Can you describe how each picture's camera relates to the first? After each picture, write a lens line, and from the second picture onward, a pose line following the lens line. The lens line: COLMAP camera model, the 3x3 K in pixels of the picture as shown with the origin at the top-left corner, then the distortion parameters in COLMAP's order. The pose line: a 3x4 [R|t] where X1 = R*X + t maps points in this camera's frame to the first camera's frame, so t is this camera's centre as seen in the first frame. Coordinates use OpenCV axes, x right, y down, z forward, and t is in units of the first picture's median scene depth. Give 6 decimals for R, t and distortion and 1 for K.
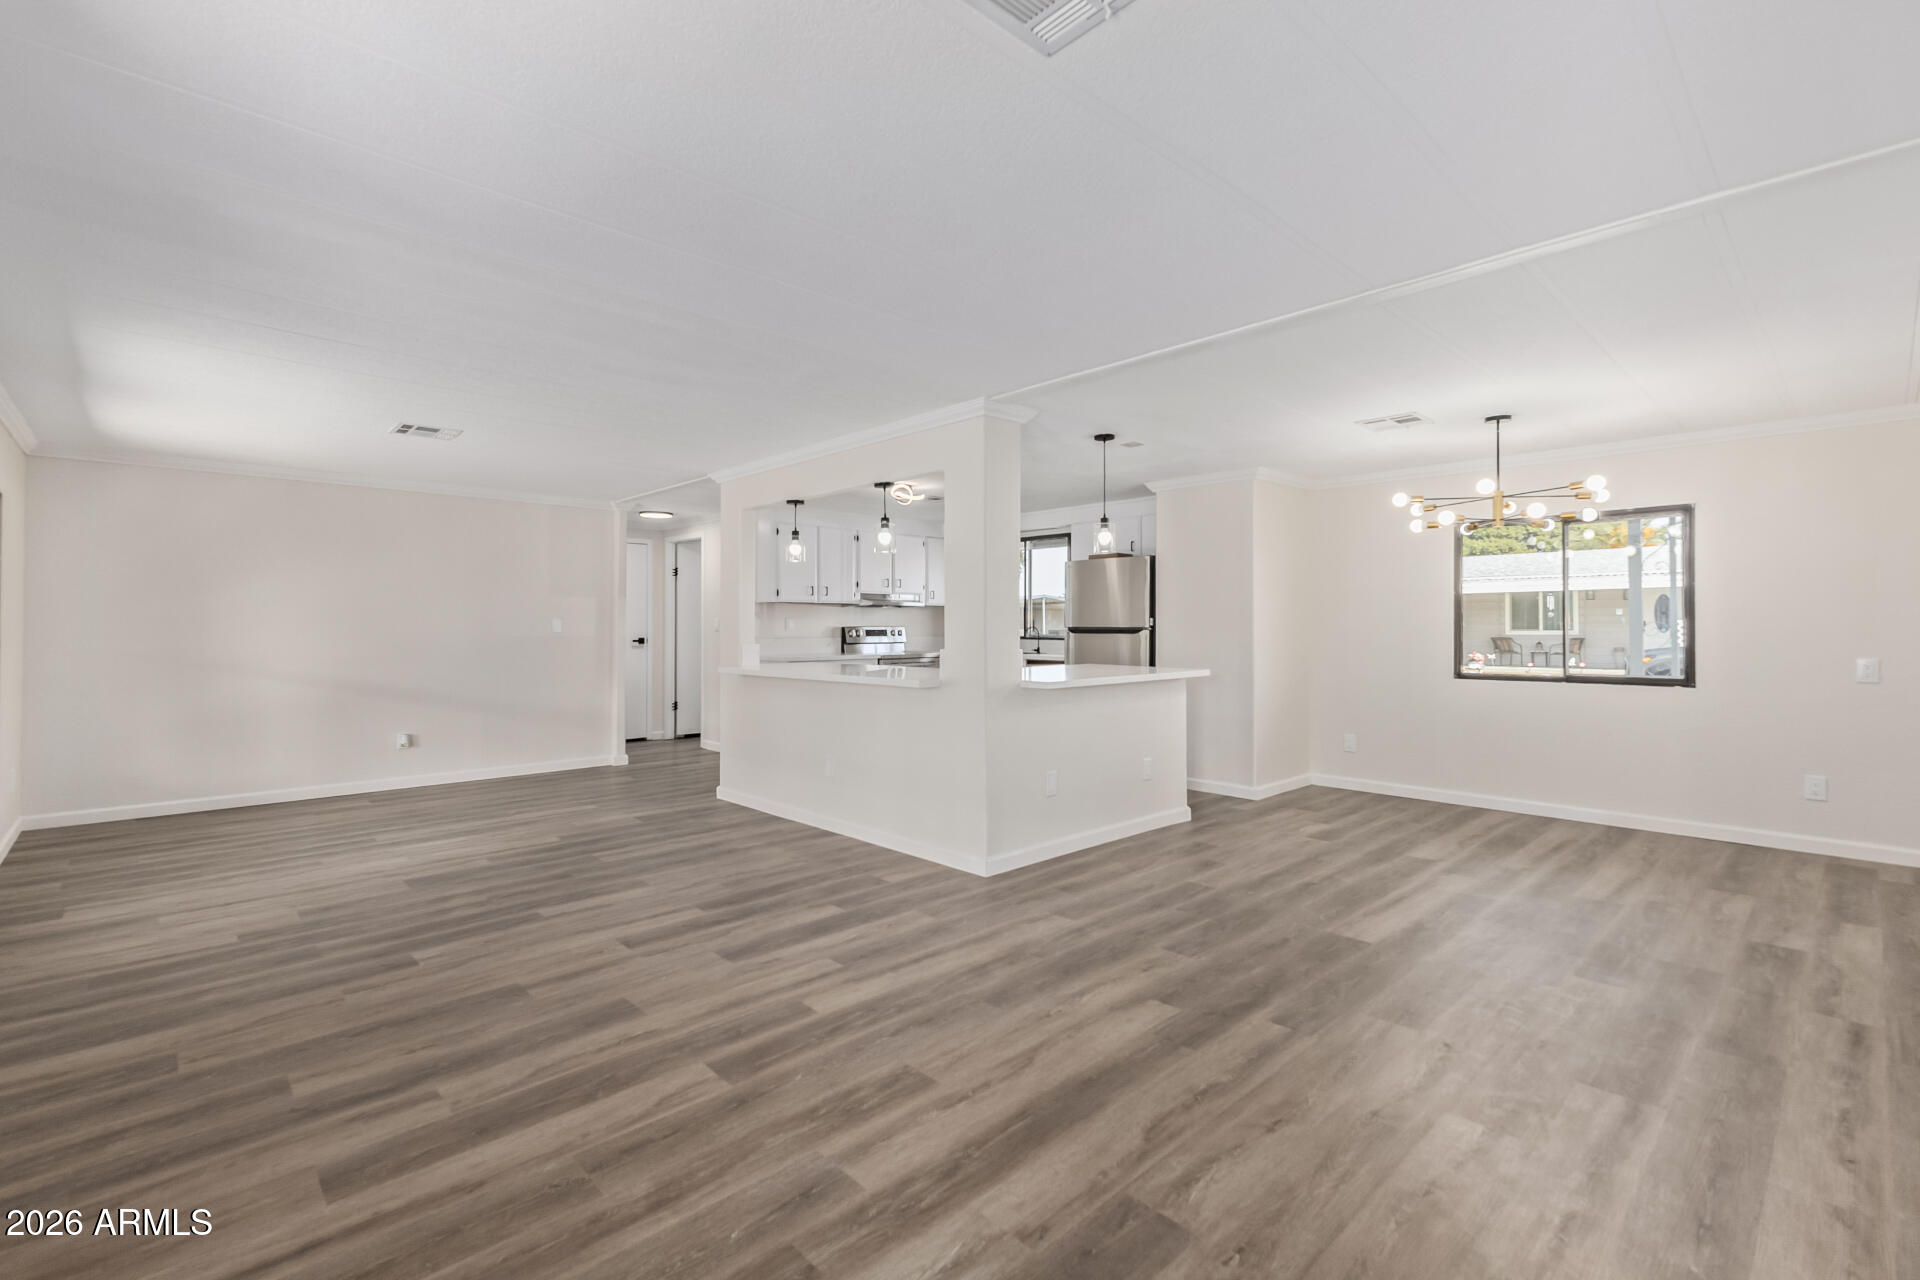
lens RADIAL K [[861.2, 0, 955.6], [0, 861.2, 617.2], [0, 0, 1]] dist [0.022551, -0.000370]
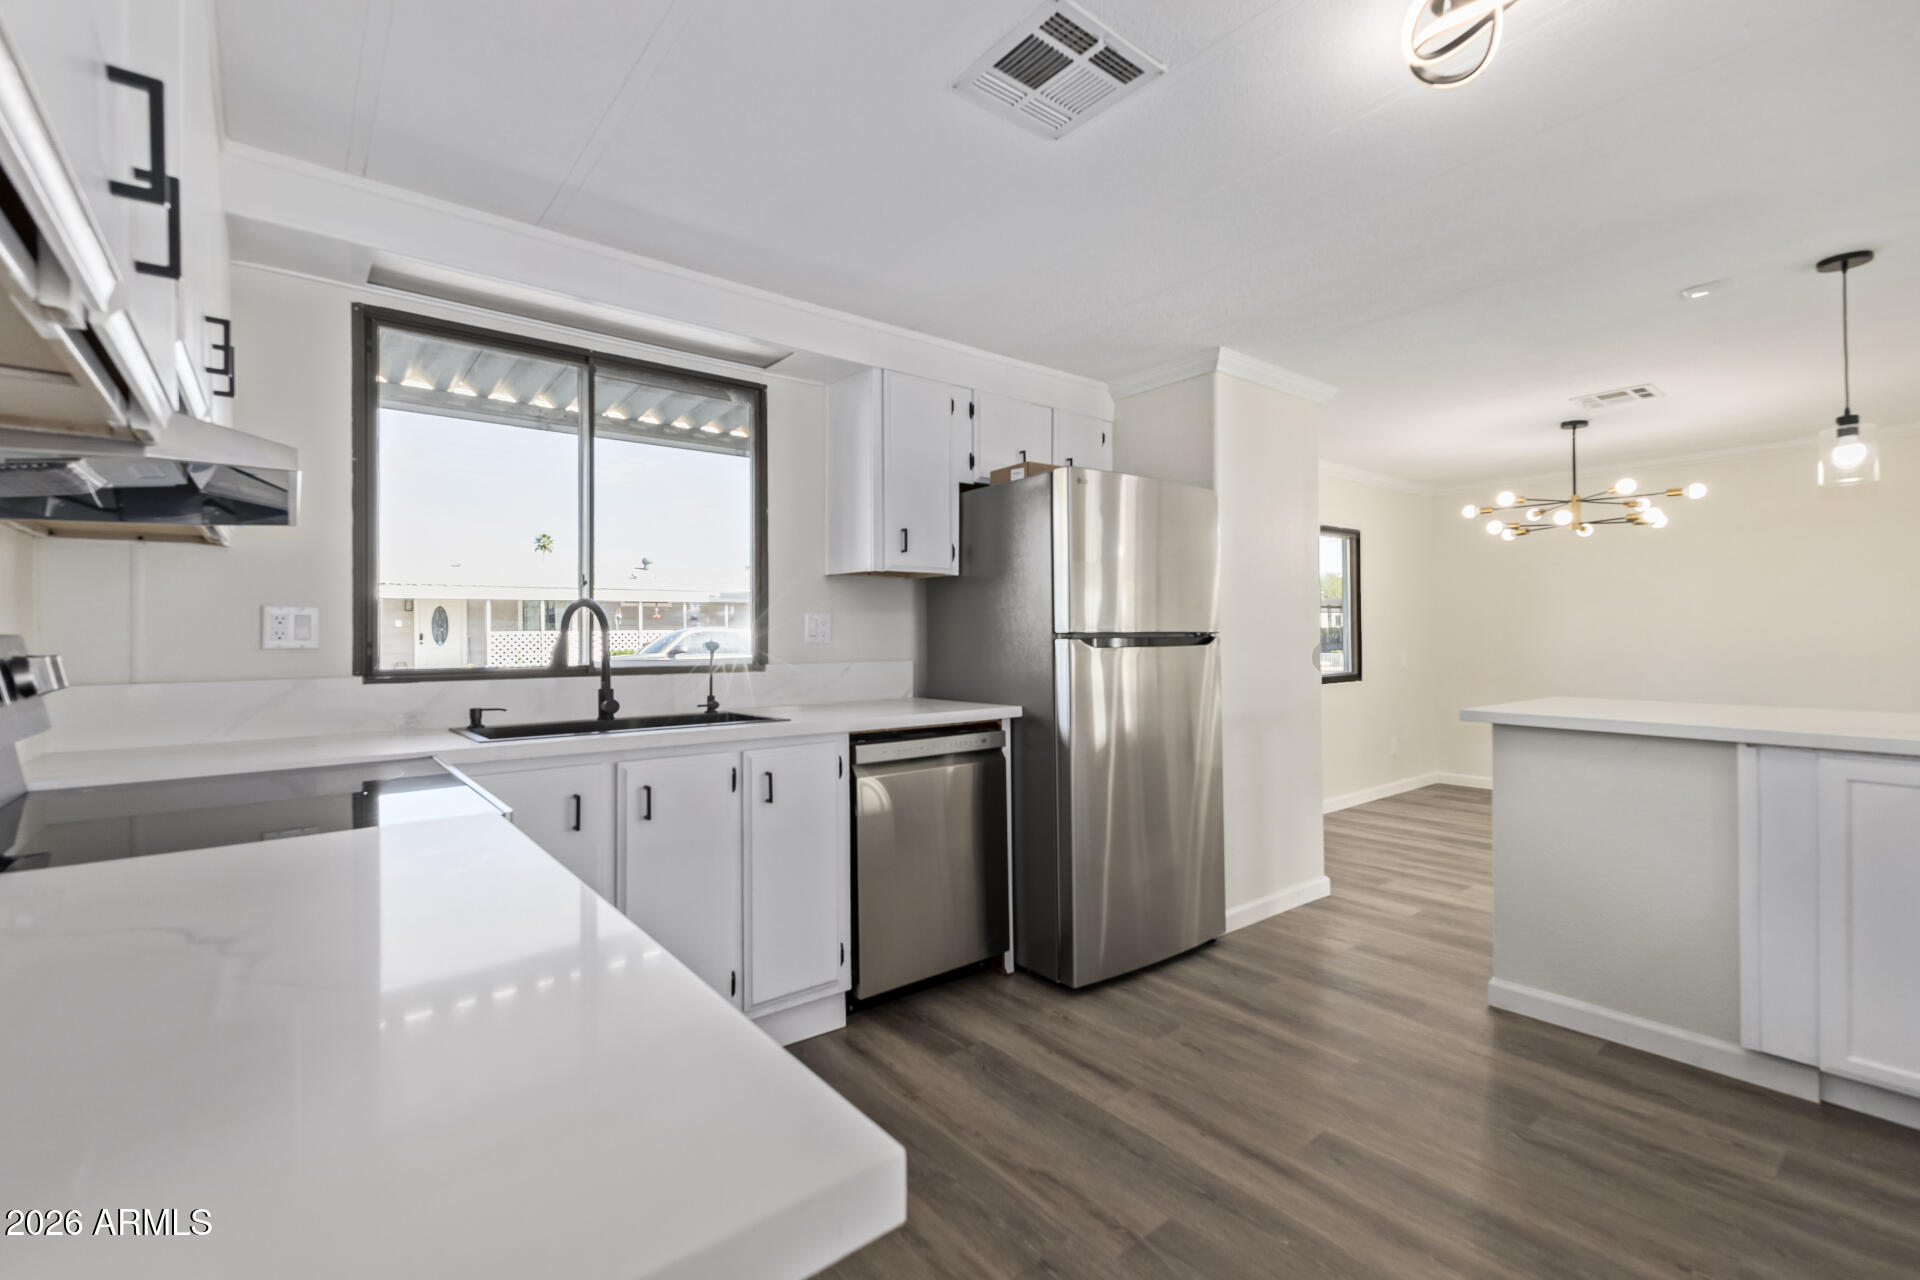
lens RADIAL K [[861.2, 0, 955.6], [0, 861.2, 617.2], [0, 0, 1]] dist [0.022551, -0.000370]
pose [[0.062918, 0.020376, 0.997811, -0.291939], [-0.003092, 0.999791, -0.020222, 0.013514], [-0.998014, -0.001813, 0.062967, 1.112746]]
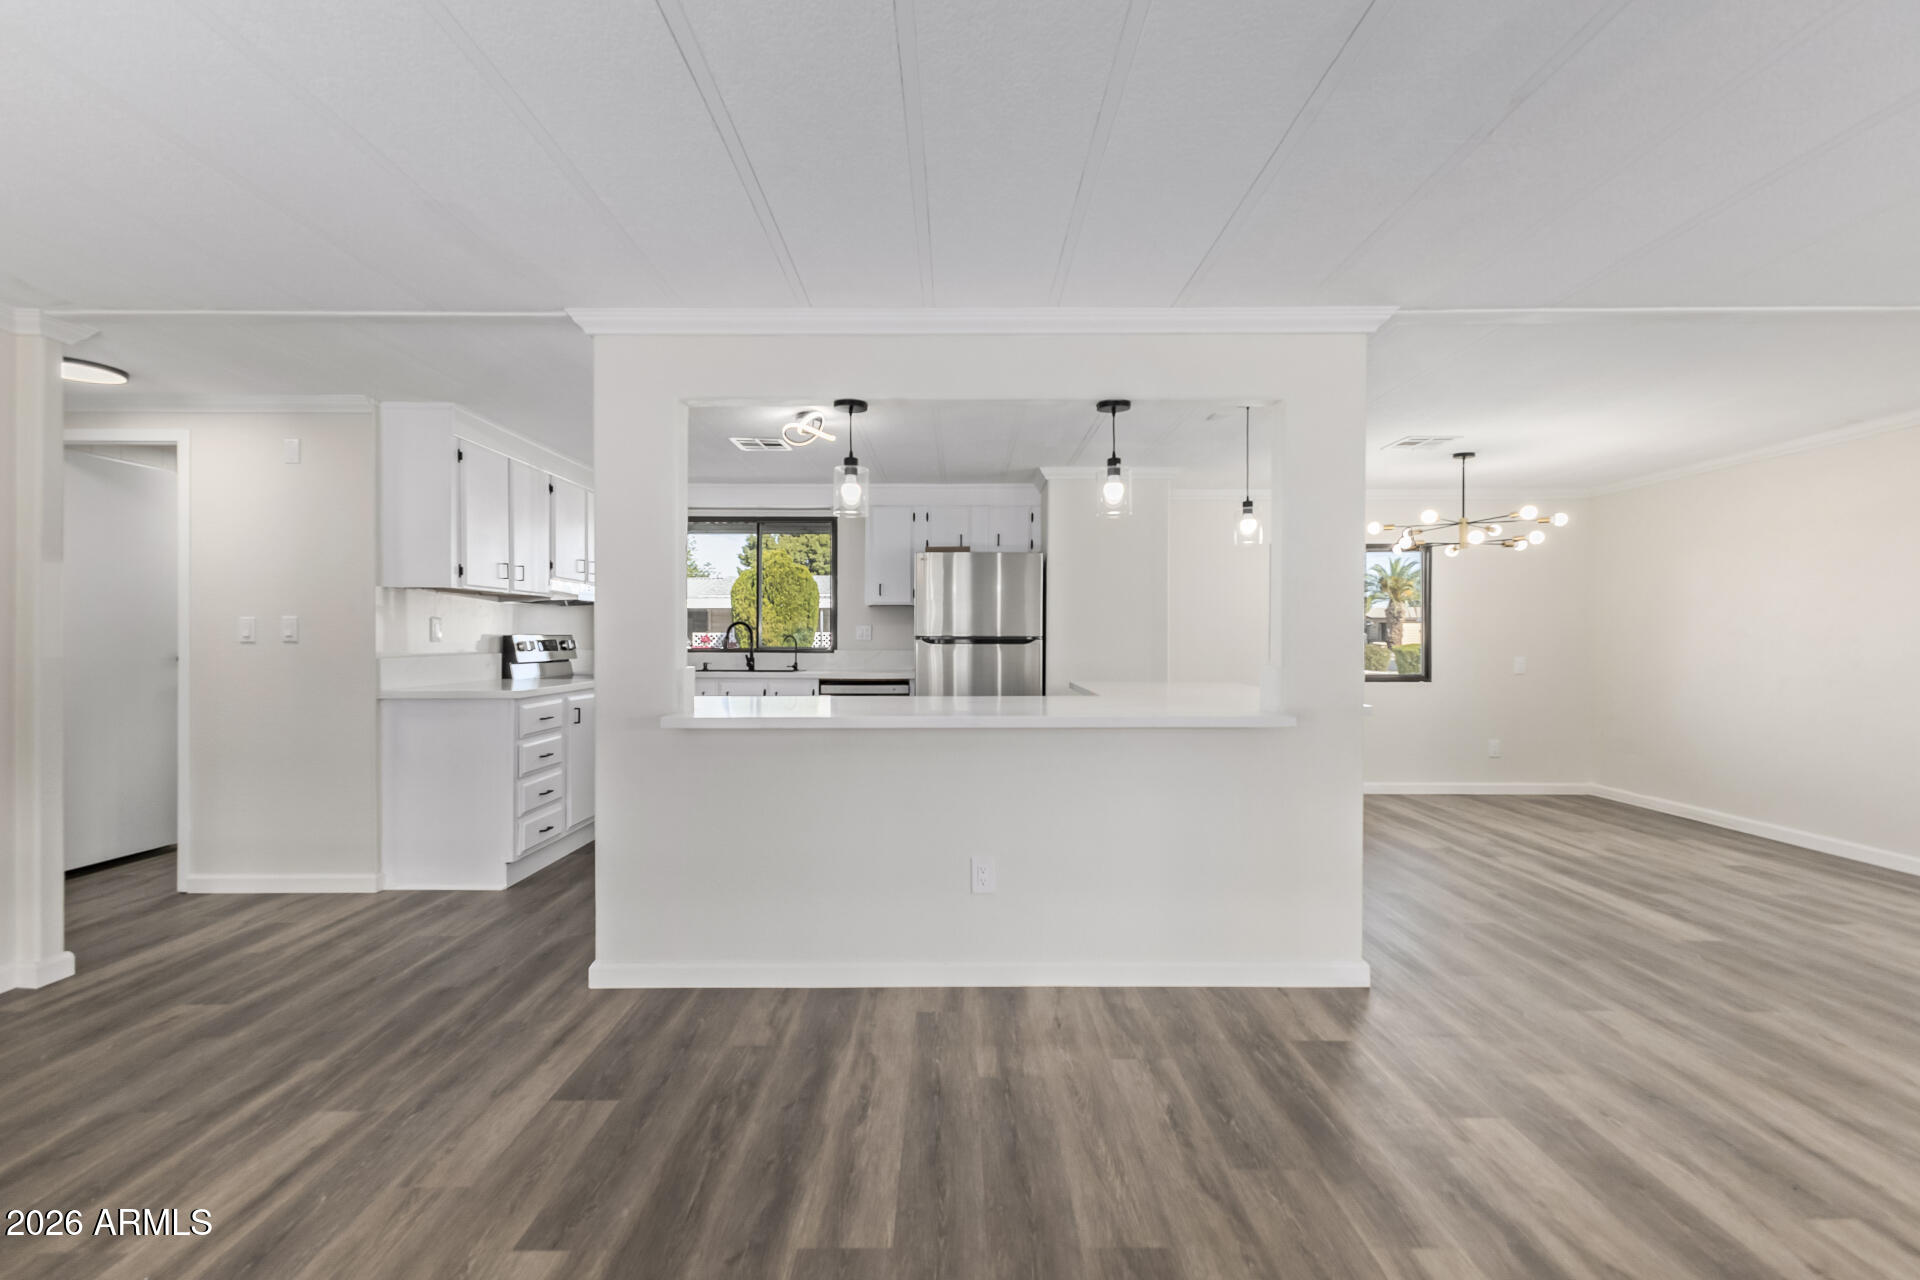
lens RADIAL K [[842.8, 0, 957.6], [0, 842.8, 637.6], [0, 0, 1]] dist [0.008218, -0.000830]
pose [[0.683158, 0.000793, 0.730271, -0.440516], [-0.009343, 0.999927, 0.007655, 0.006957], [-0.730211, -0.012052, 0.683115, 0.485651]]
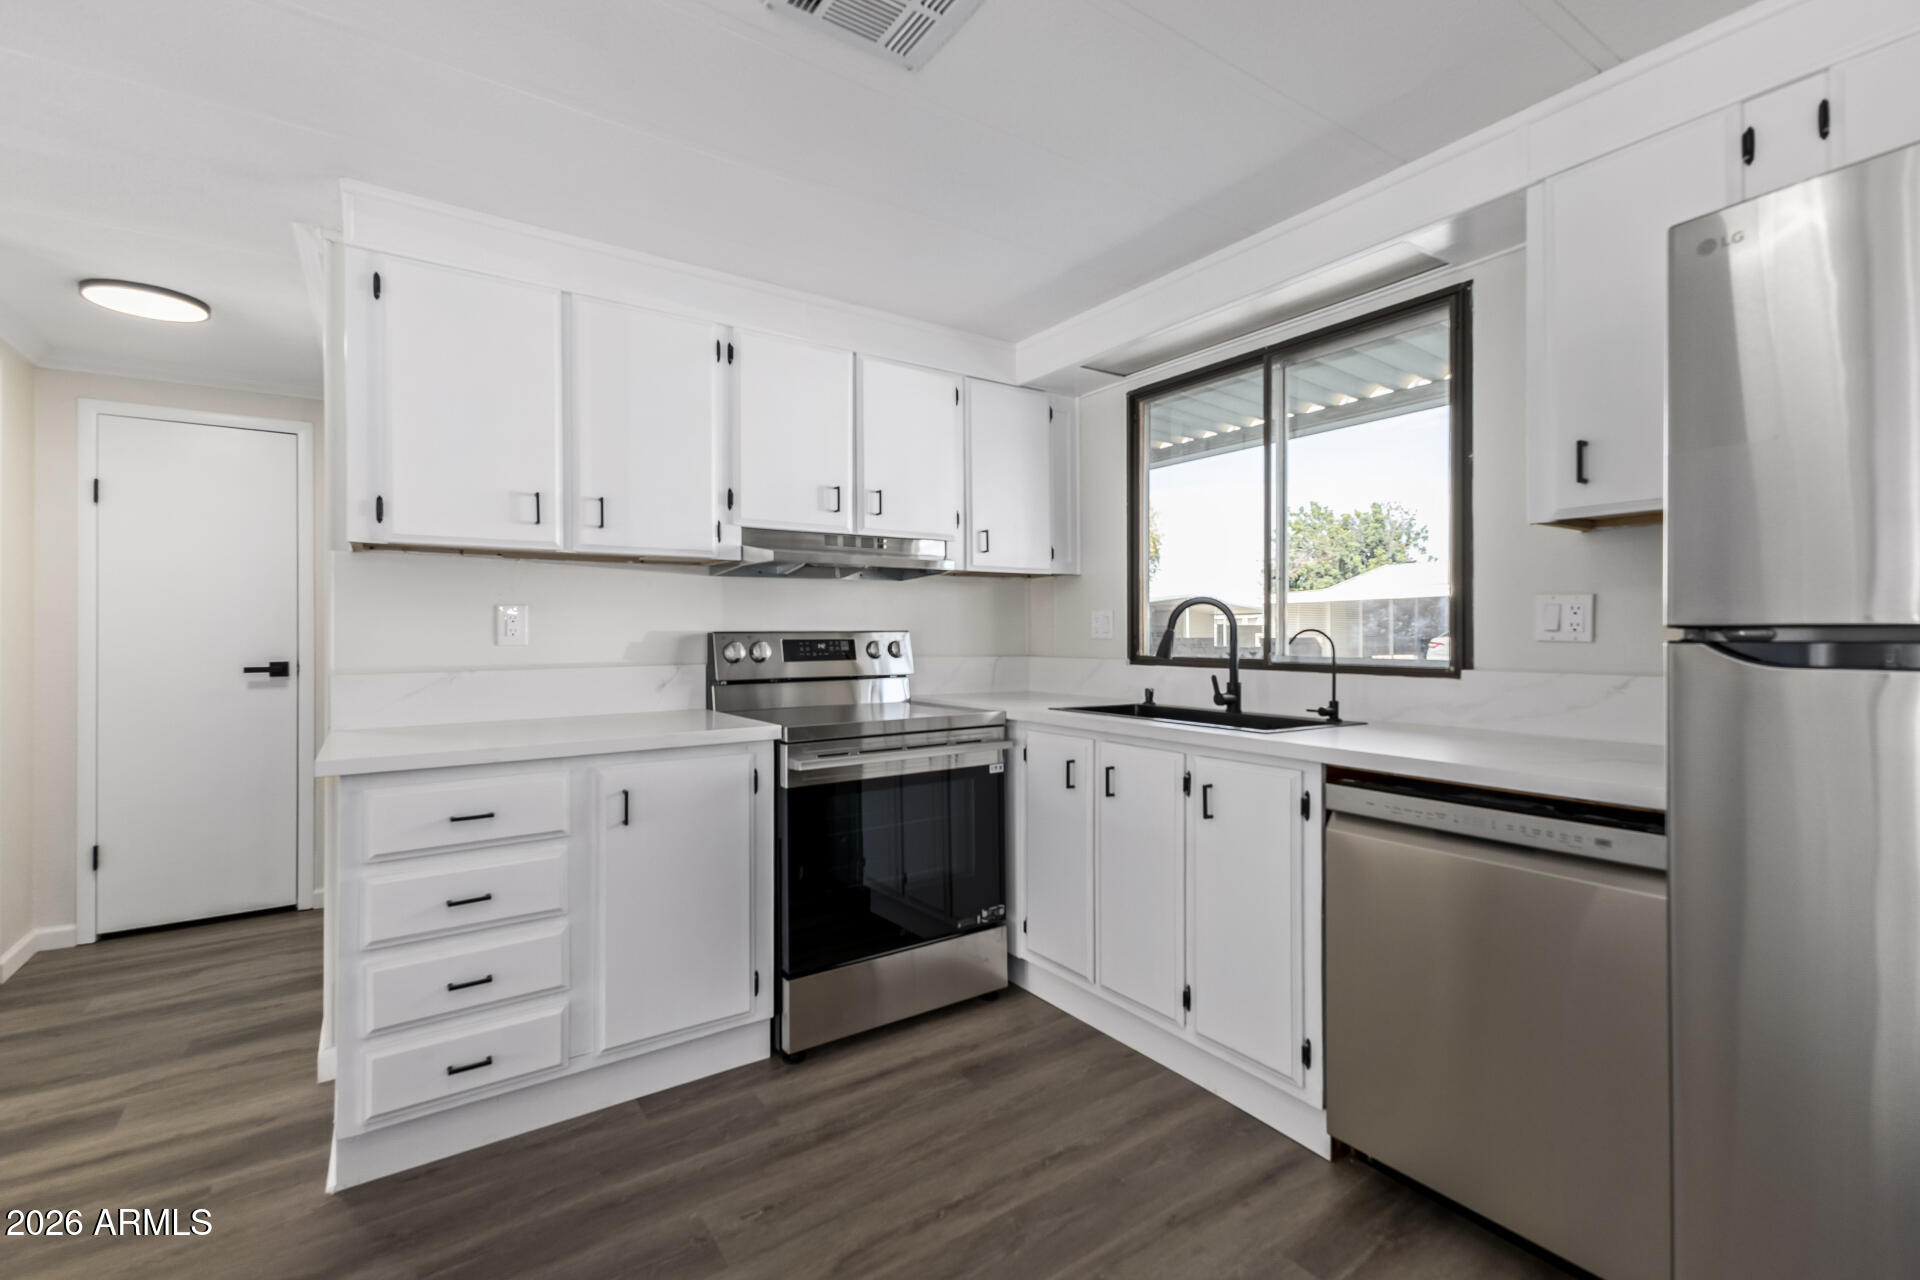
lens RADIAL K [[861.2, 0, 955.6], [0, 861.2, 617.2], [0, 0, 1]] dist [0.022551, -0.000370]
pose [[0.987600, -0.005974, -0.156880, 0.023042], [0.004546, 0.999945, -0.009457, 0.011627], [0.156928, 0.008626, 0.987572, 0.878532]]
